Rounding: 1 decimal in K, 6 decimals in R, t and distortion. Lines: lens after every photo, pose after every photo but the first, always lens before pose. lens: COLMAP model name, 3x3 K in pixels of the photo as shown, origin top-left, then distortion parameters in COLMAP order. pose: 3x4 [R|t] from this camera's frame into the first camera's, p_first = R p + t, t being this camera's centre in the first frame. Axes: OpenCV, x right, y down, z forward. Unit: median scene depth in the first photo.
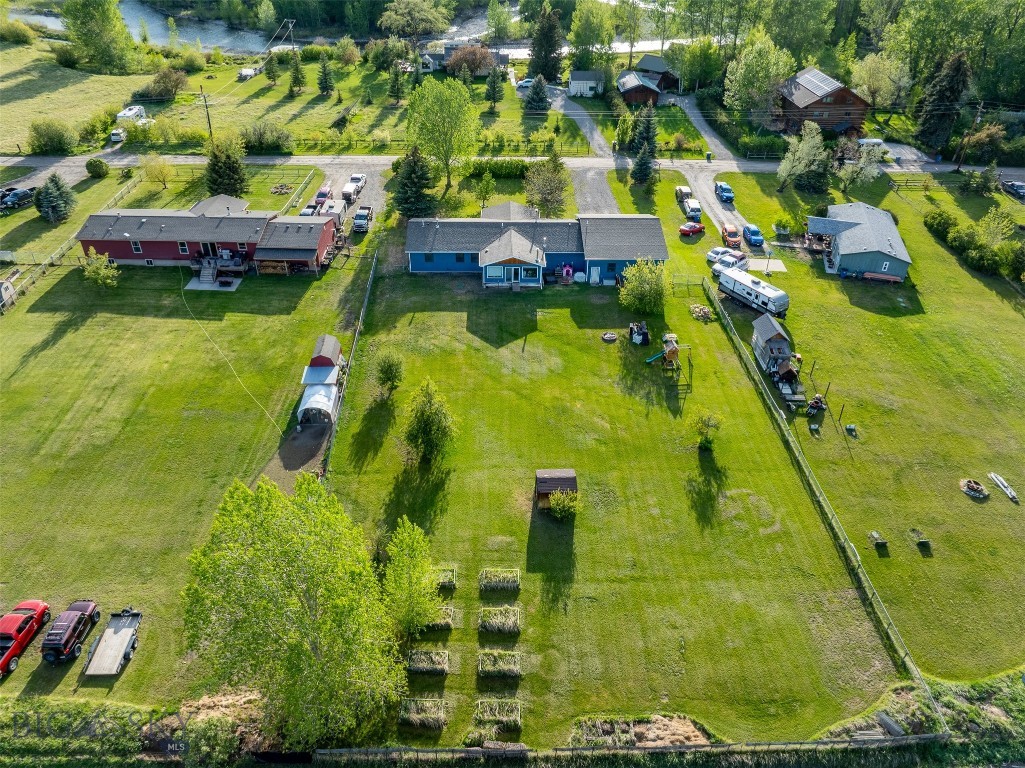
lens RADIAL K [[719.3, 0, 516.5], [0, 719.3, 382.3], [0, 0, 1]] dist [-0.044389, 0.015870]
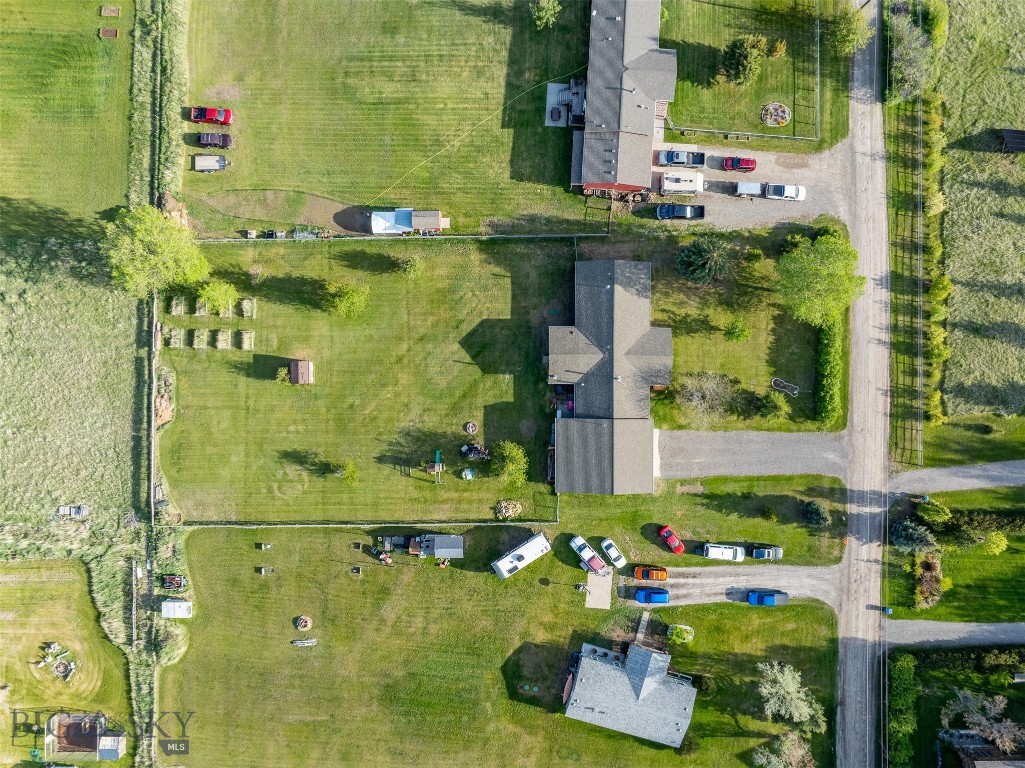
lens RADIAL K [[719.3, 0, 514.6], [0, 719.3, 379.7], [0, 0, 1]] dist [-0.044389, 0.015870]
pose [[-0.037367, 0.998894, -0.028552, 0.070983], [-0.592330, 0.000871, 0.805695, -1.082762], [0.804829, 0.047019, 0.591642, 0.268240]]
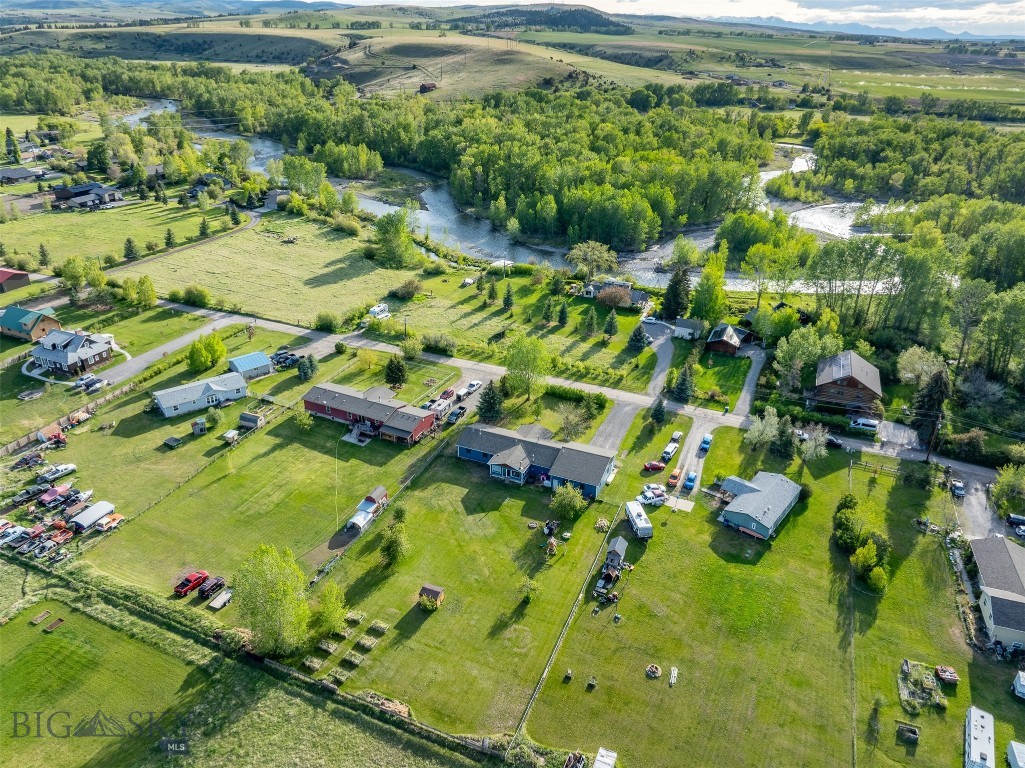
lens RADIAL K [[719.3, 0, 516.5], [0, 719.3, 384.3], [0, 0, 1]] dist [-0.044389, 0.015870]
pose [[0.908541, 0.186884, -0.373667, 0.614219], [-0.247334, 0.961403, -0.120541, -0.157101], [0.336717, 0.201937, 0.919697, -0.577594]]
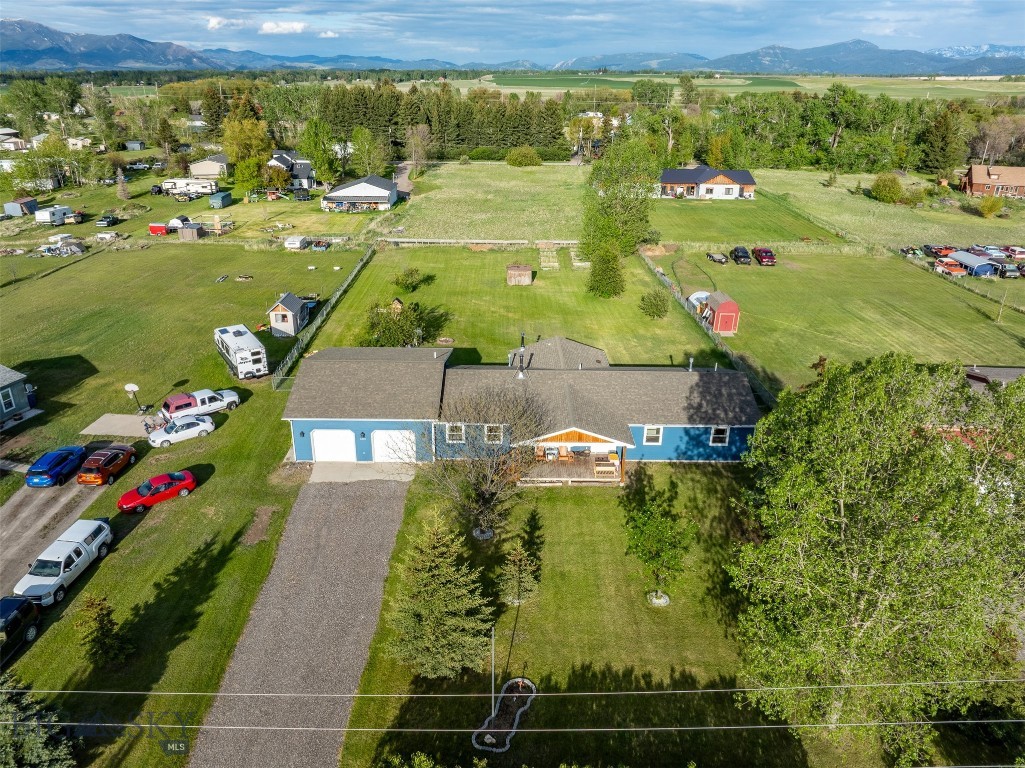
lens RADIAL K [[719.3, 0, 512.5], [0, 719.3, 364.0], [0, 0, 1]] dist [-0.044389, 0.015870]
pose [[-0.999400, -0.034000, 0.006572, 0.031619], [-0.012890, 0.541414, 0.840657, -0.764933], [-0.032140, 0.840068, -0.541527, 1.416791]]
